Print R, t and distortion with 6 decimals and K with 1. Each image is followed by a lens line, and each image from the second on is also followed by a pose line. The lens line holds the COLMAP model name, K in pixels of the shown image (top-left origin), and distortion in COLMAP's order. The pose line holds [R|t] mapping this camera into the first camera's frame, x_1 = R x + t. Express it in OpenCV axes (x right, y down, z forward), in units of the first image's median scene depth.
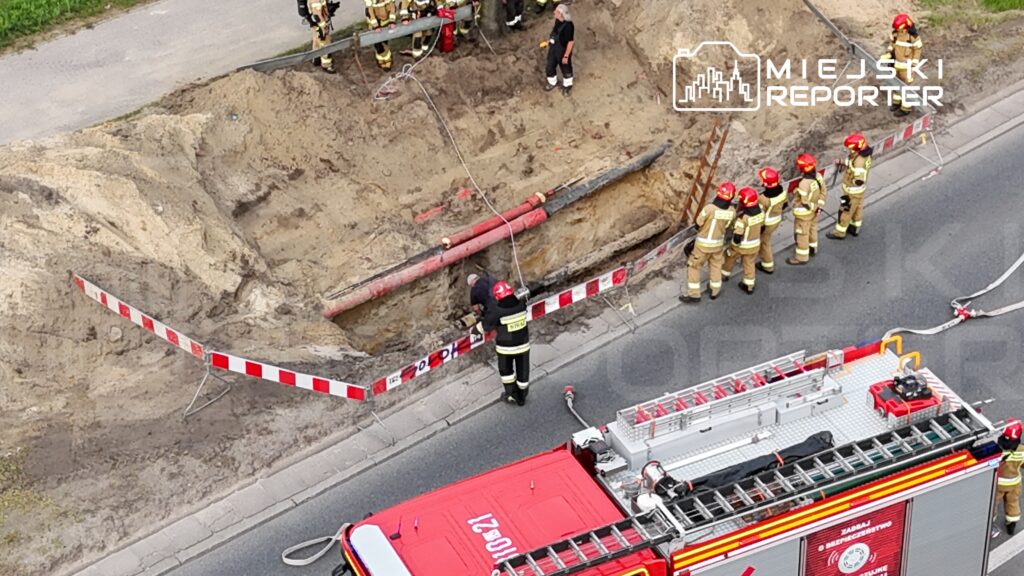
lens RADIAL K [[2279.9, 0, 512.0], [0, 2279.9, 288.0], [0, 0, 1]] dist [0.129371, 0.081734]
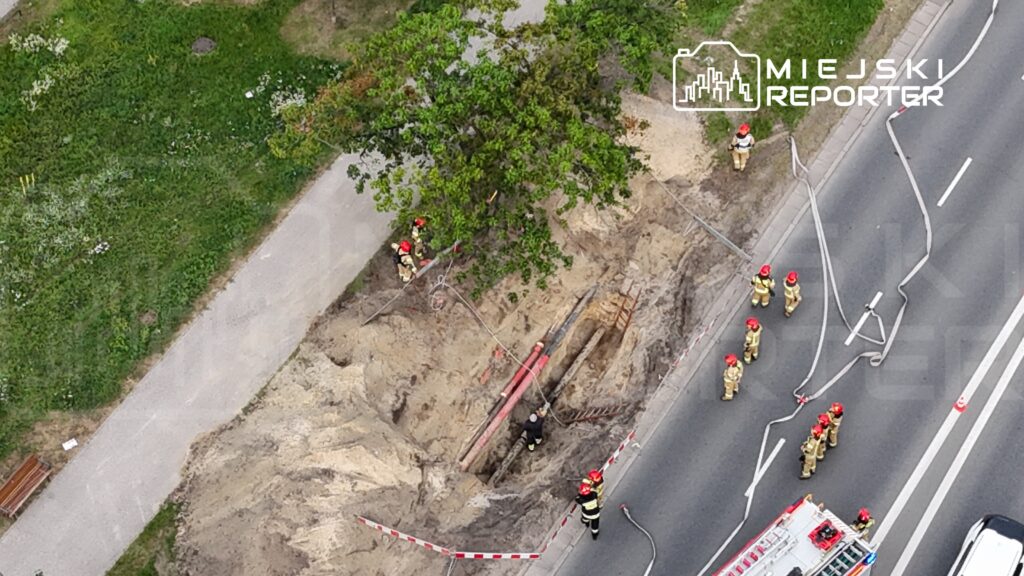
lens RADIAL K [[2279.9, 0, 512.0], [0, 2279.9, 288.0], [0, 0, 1]] dist [0.129371, 0.081734]
pose [[0.953452, -0.245698, 0.174818, -0.312139], [0.175884, 0.924042, 0.339429, -0.697127], [-0.244936, -0.292882, 0.924244, -0.608535]]
